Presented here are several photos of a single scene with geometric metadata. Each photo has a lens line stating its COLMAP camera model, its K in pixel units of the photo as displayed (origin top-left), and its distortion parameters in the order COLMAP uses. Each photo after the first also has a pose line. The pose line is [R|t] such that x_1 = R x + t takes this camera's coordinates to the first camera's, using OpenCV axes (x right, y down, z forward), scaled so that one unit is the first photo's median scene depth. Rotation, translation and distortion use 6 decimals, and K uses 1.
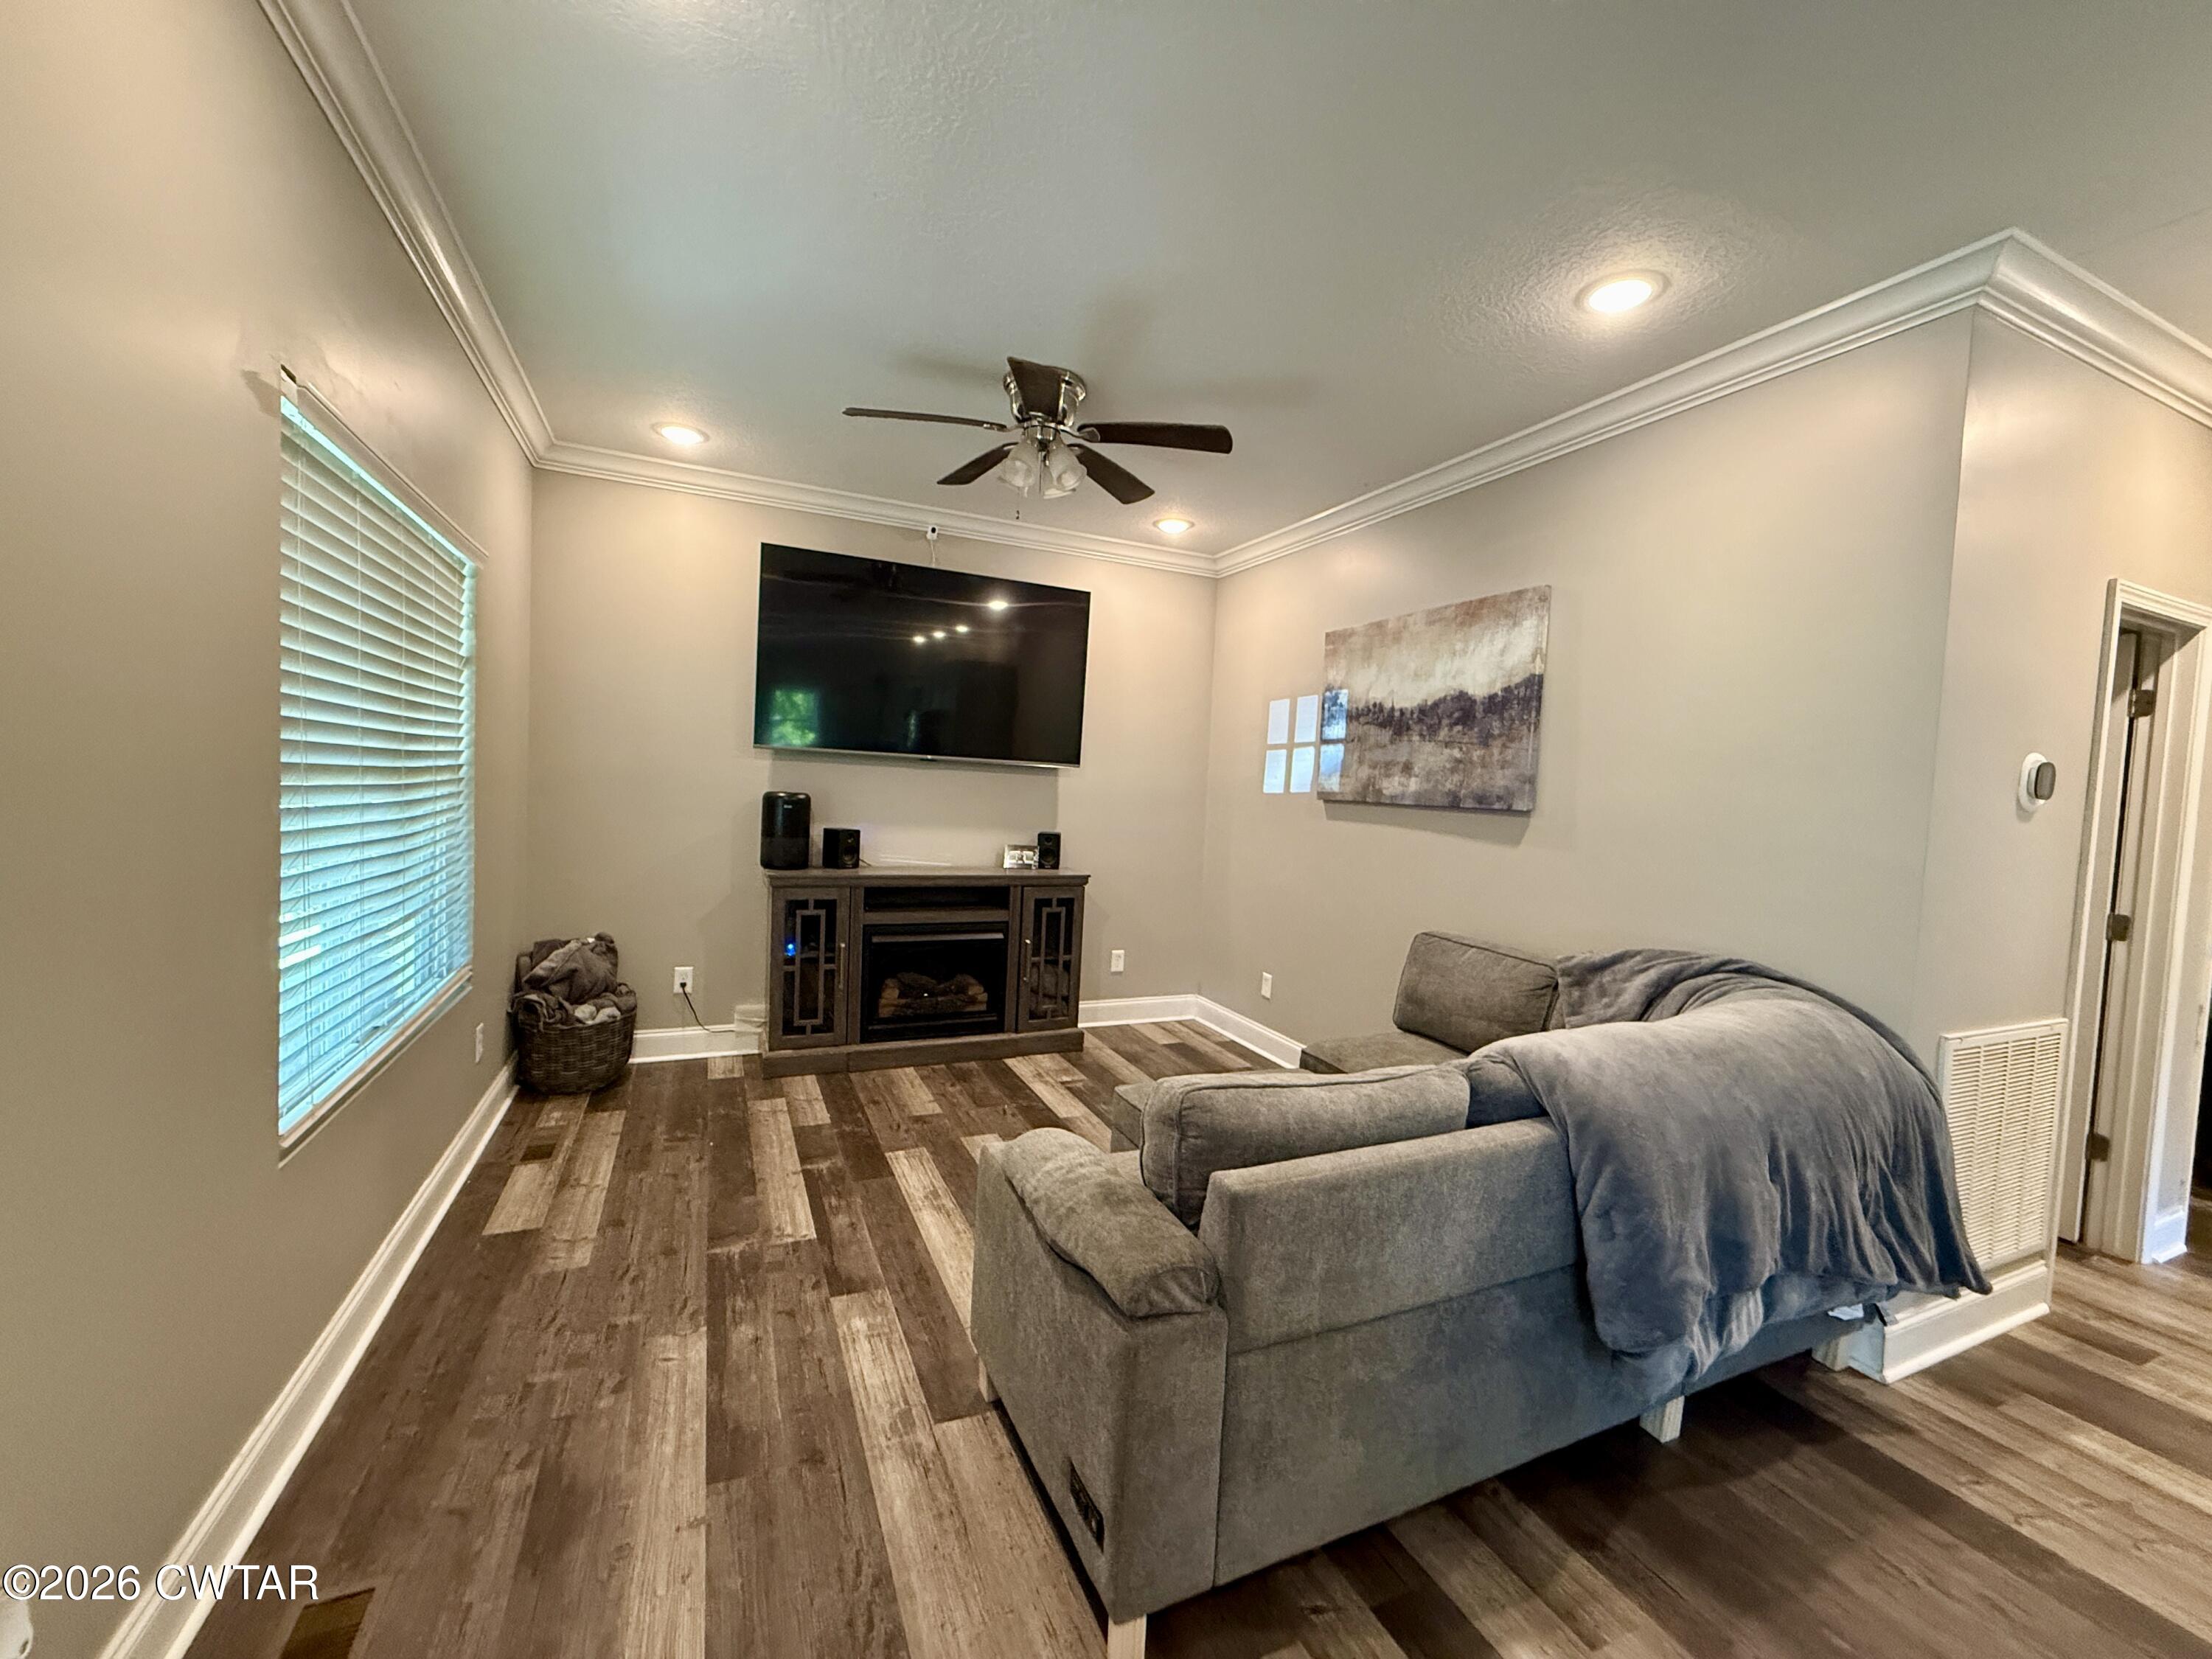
lens RADIAL K [[879.2, 0, 1104.3], [0, 879.2, 825.4], [0, 0, 1]] dist [0.001562, -0.000446]
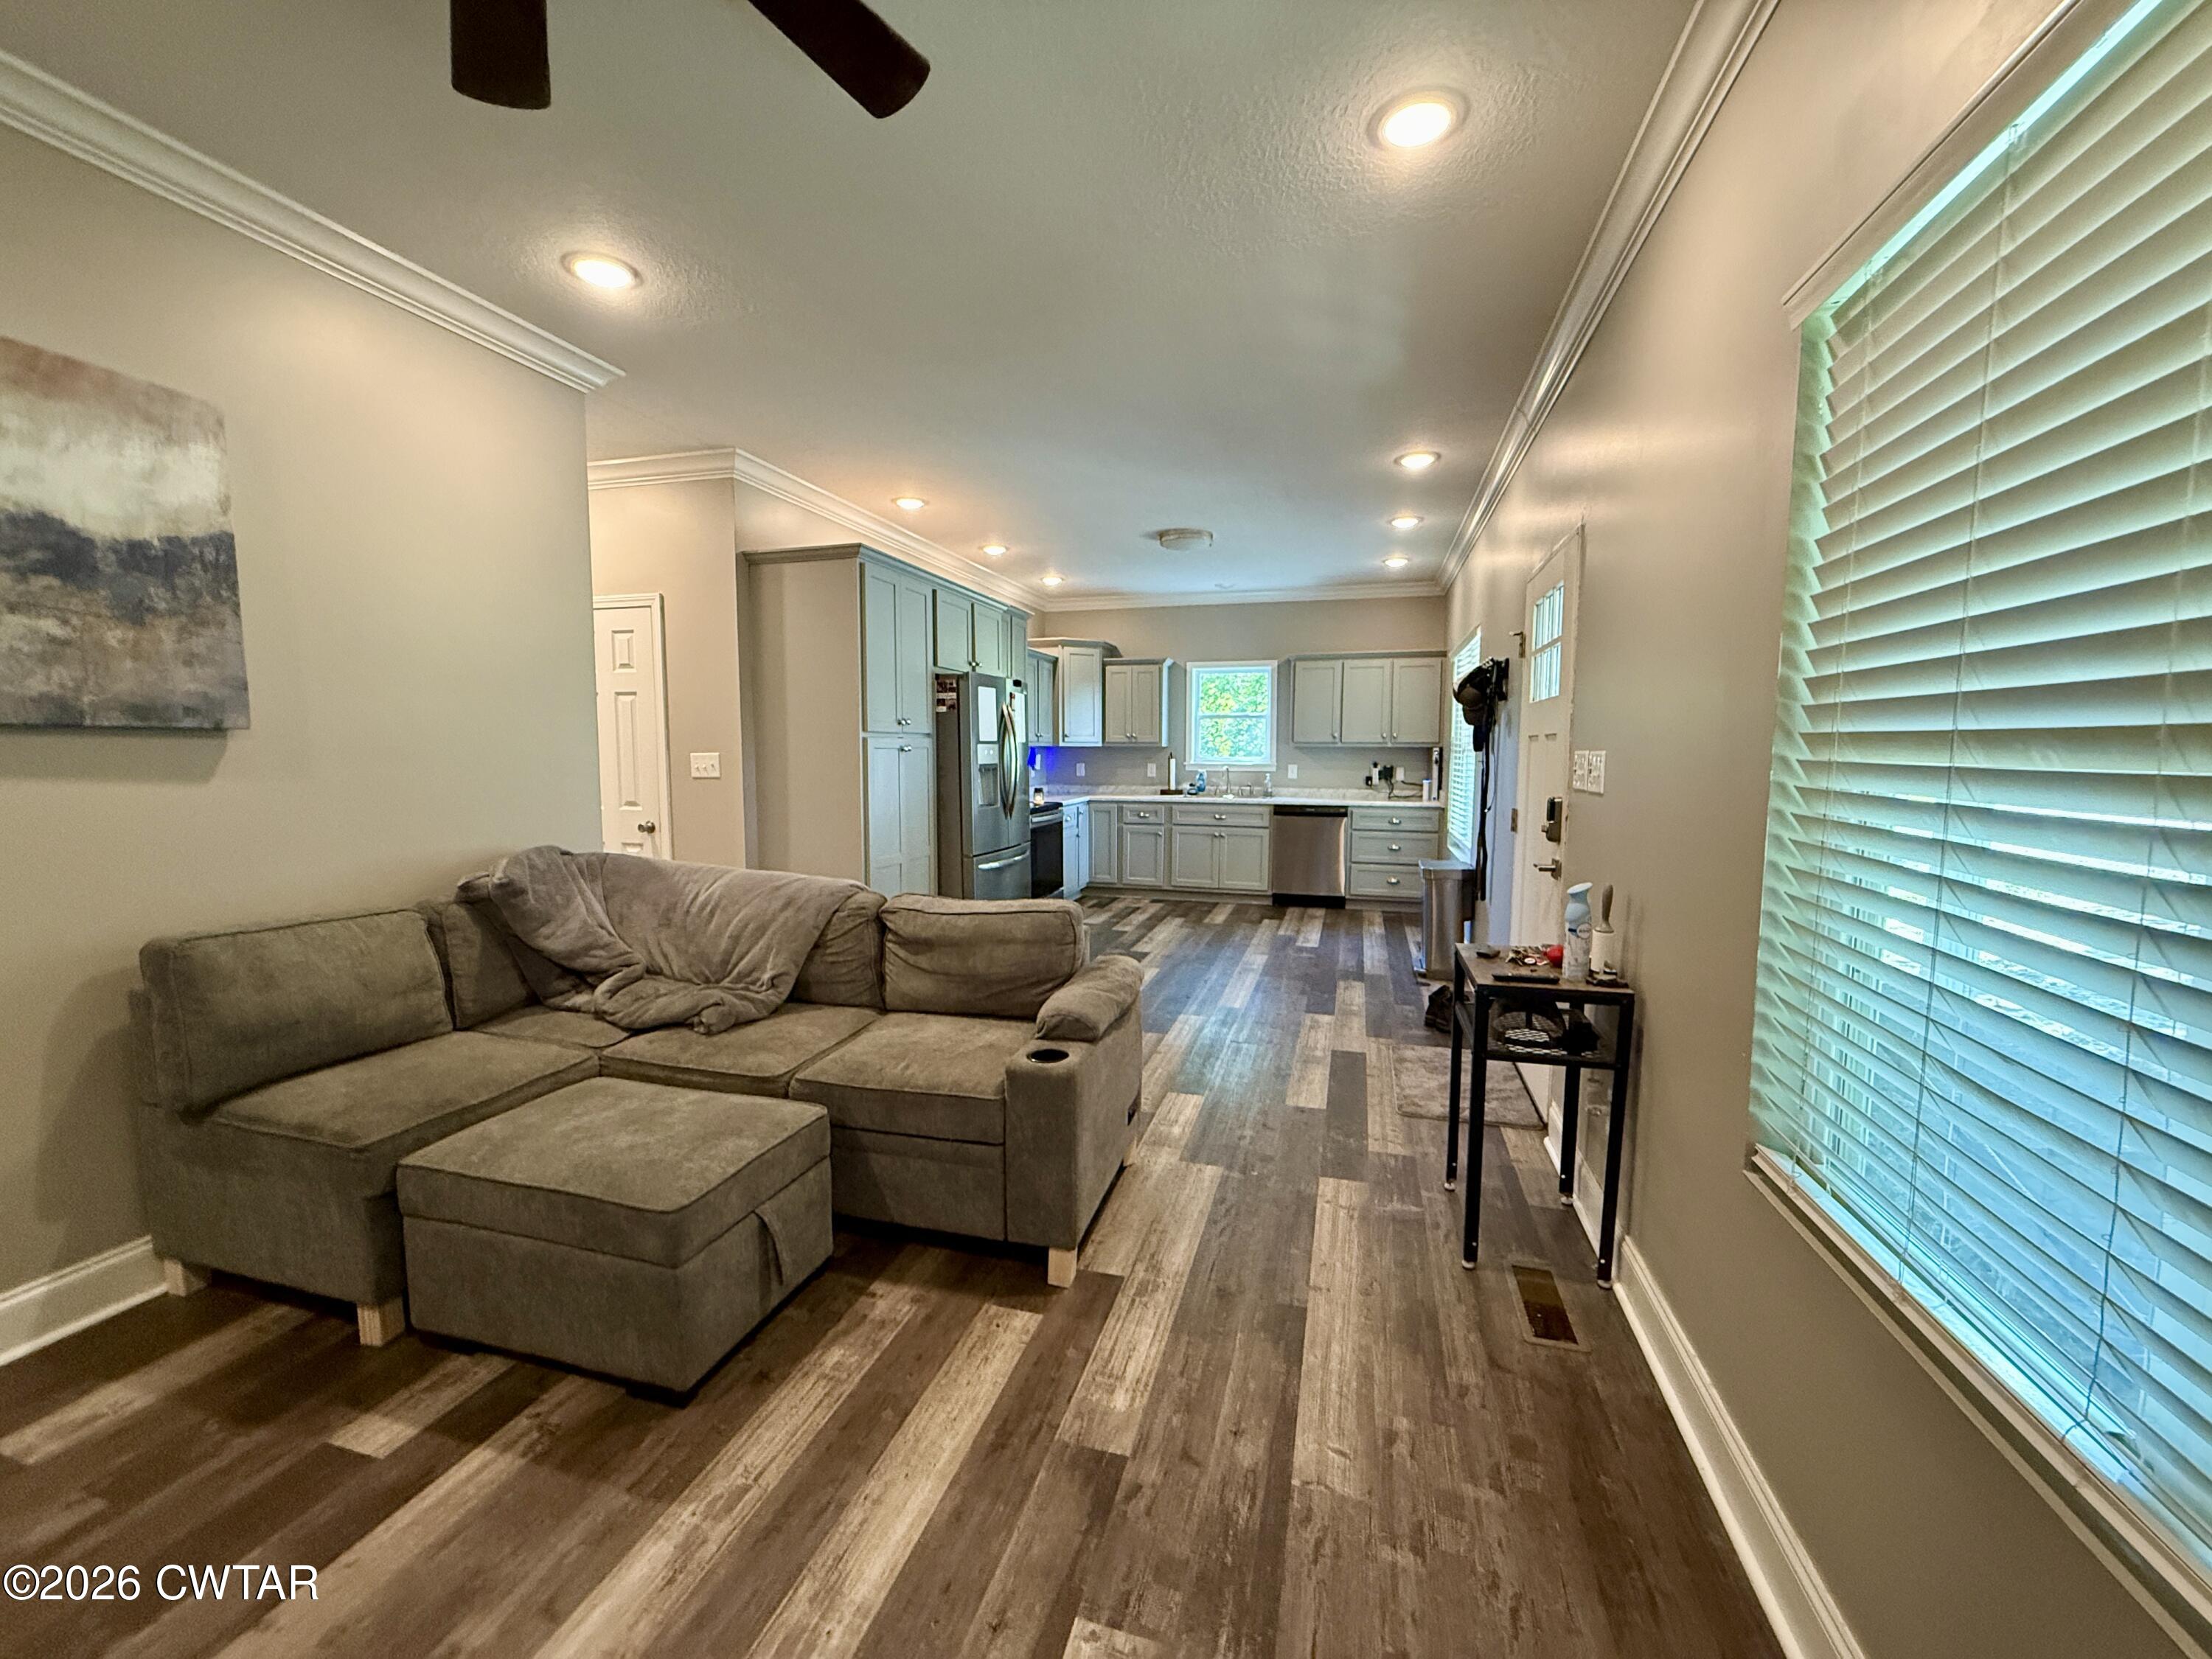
lens RADIAL K [[879.2, 0, 1102.4], [0, 879.2, 822.9], [0, 0, 1]] dist [0.001562, -0.000446]
pose [[-0.760669, -0.102920, 0.640930, -0.515934], [-0.011284, 0.989299, 0.145468, -0.053581], [-0.649042, 0.103421, -0.753690, 1.106260]]
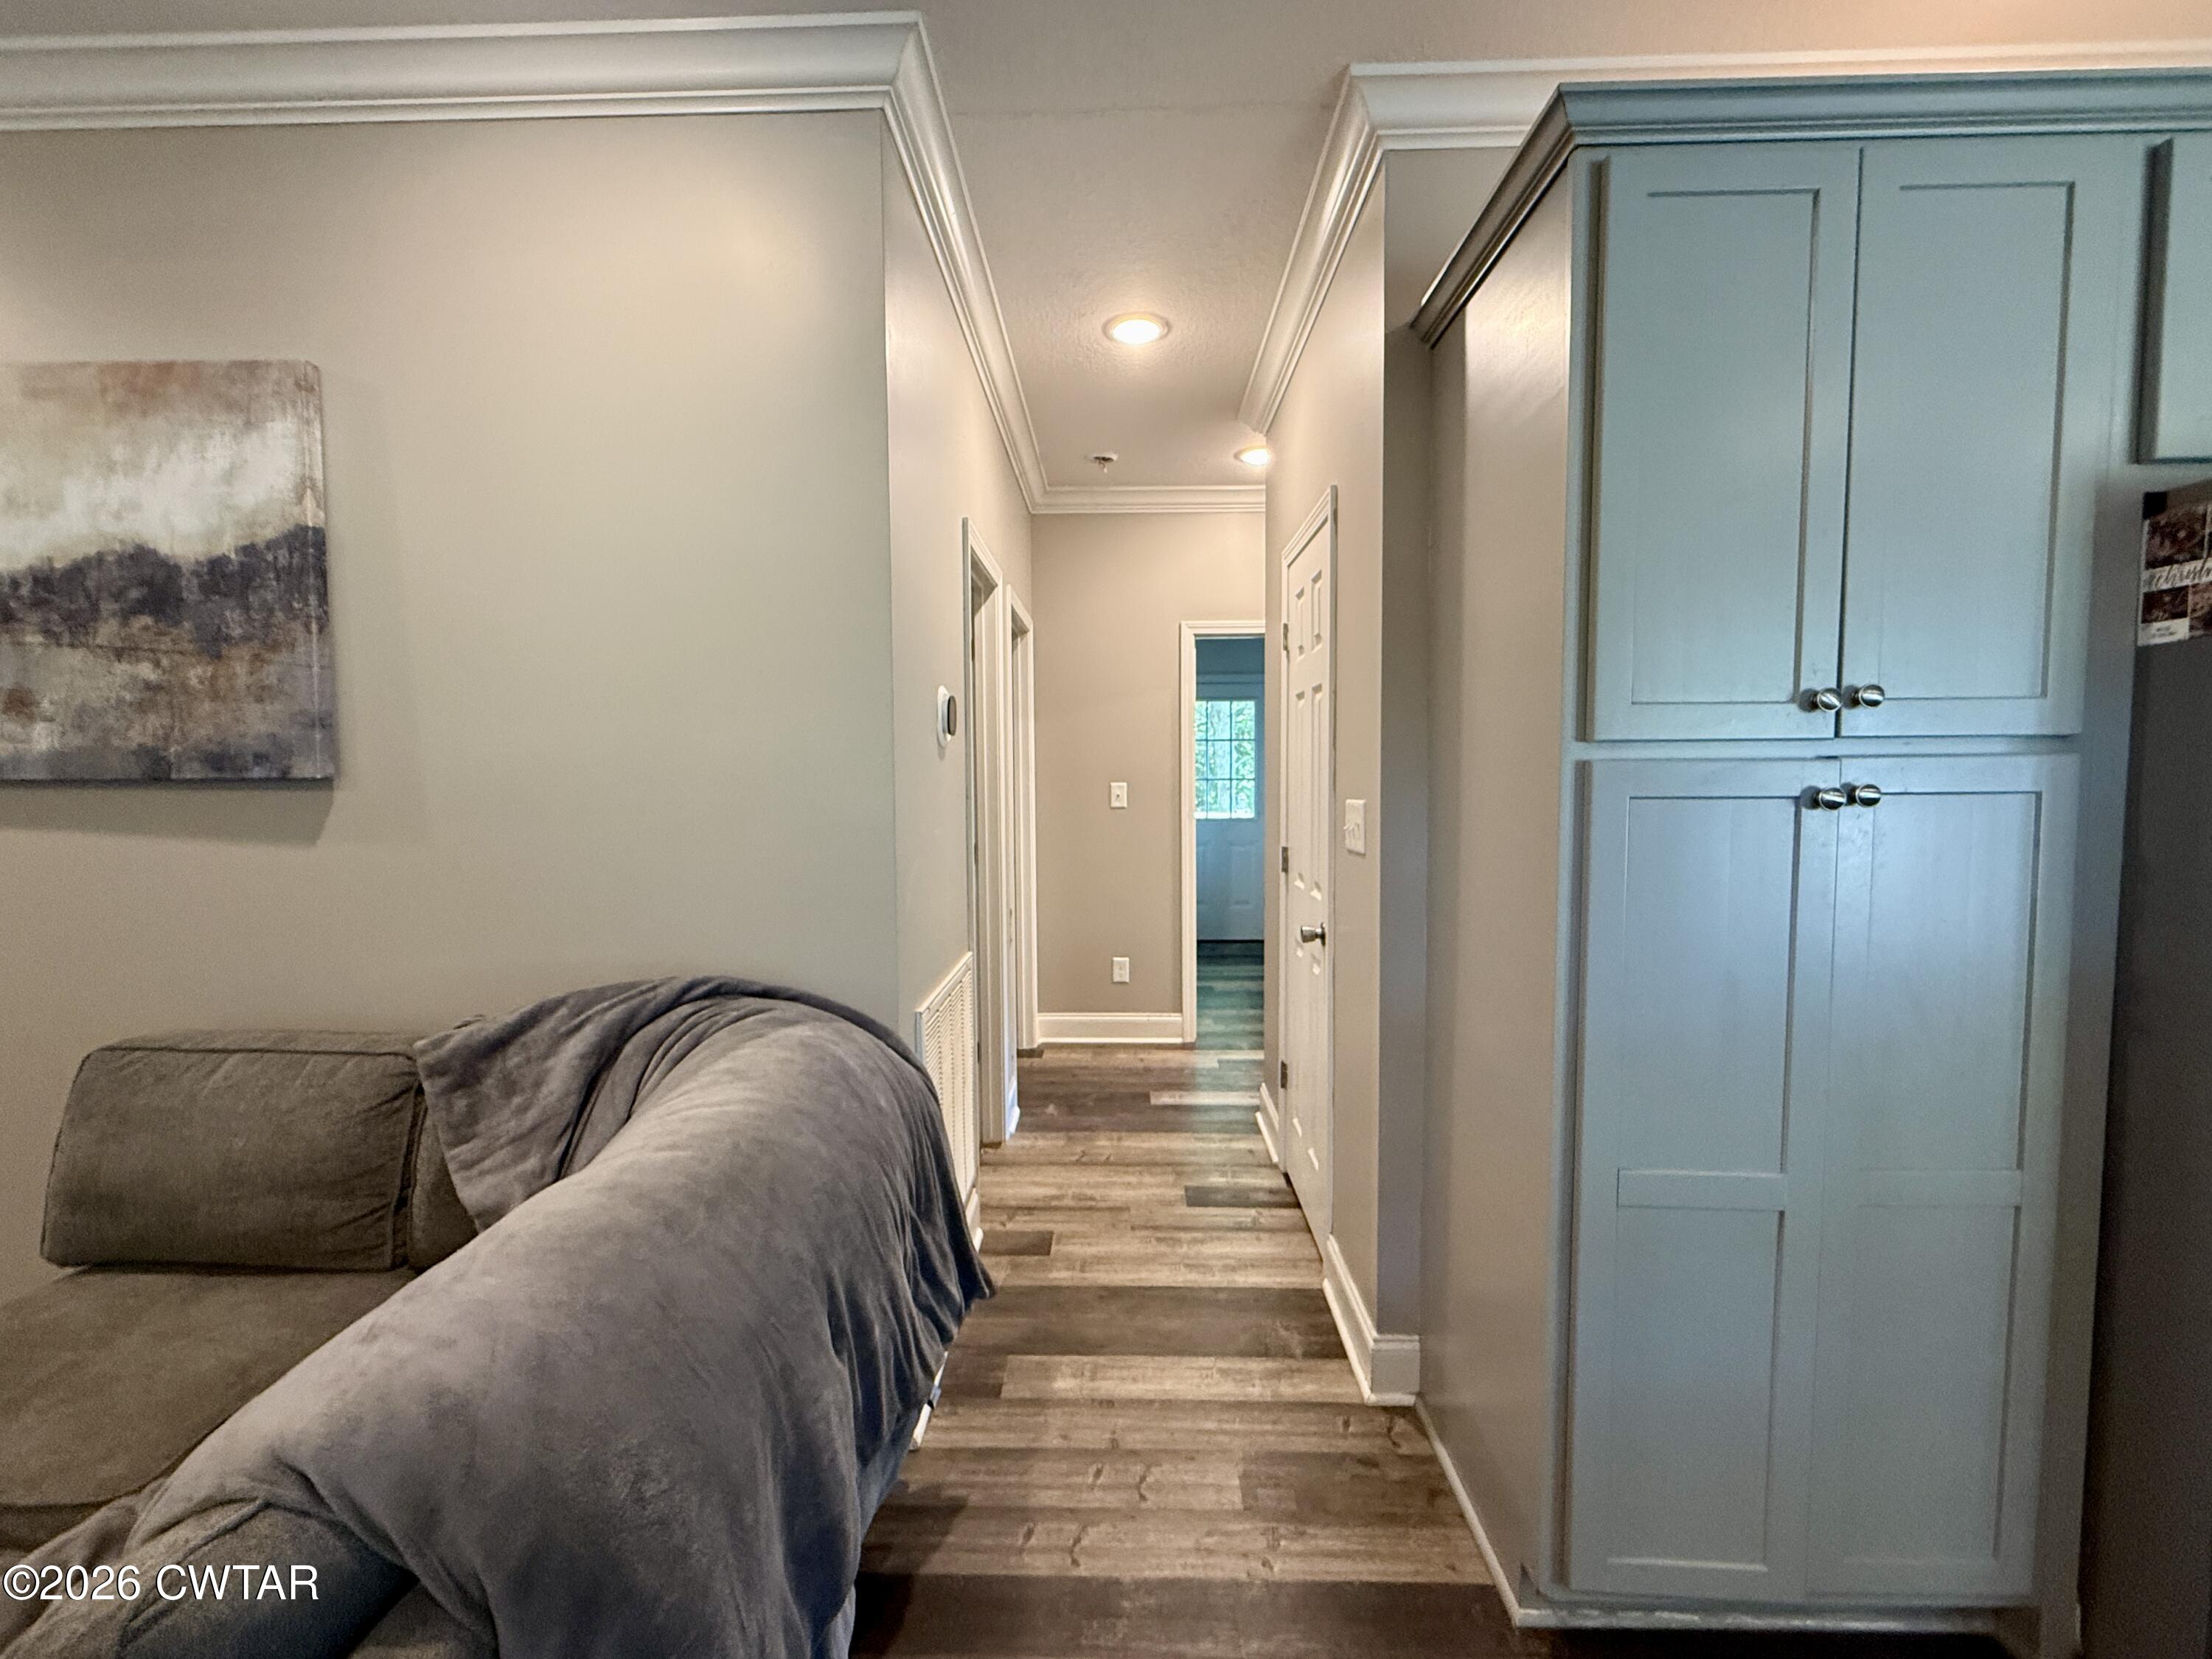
lens RADIAL K [[926.4, 0, 1102.5], [0, 926.4, 829.5], [0, 0, 1]] dist [-0.000057, -0.000108]
pose [[0.434337, -0.105106, 0.894597, 0.172911], [0.066371, 0.994203, 0.084585, -0.001482], [-0.898302, 0.022637, 0.438796, 0.313726]]
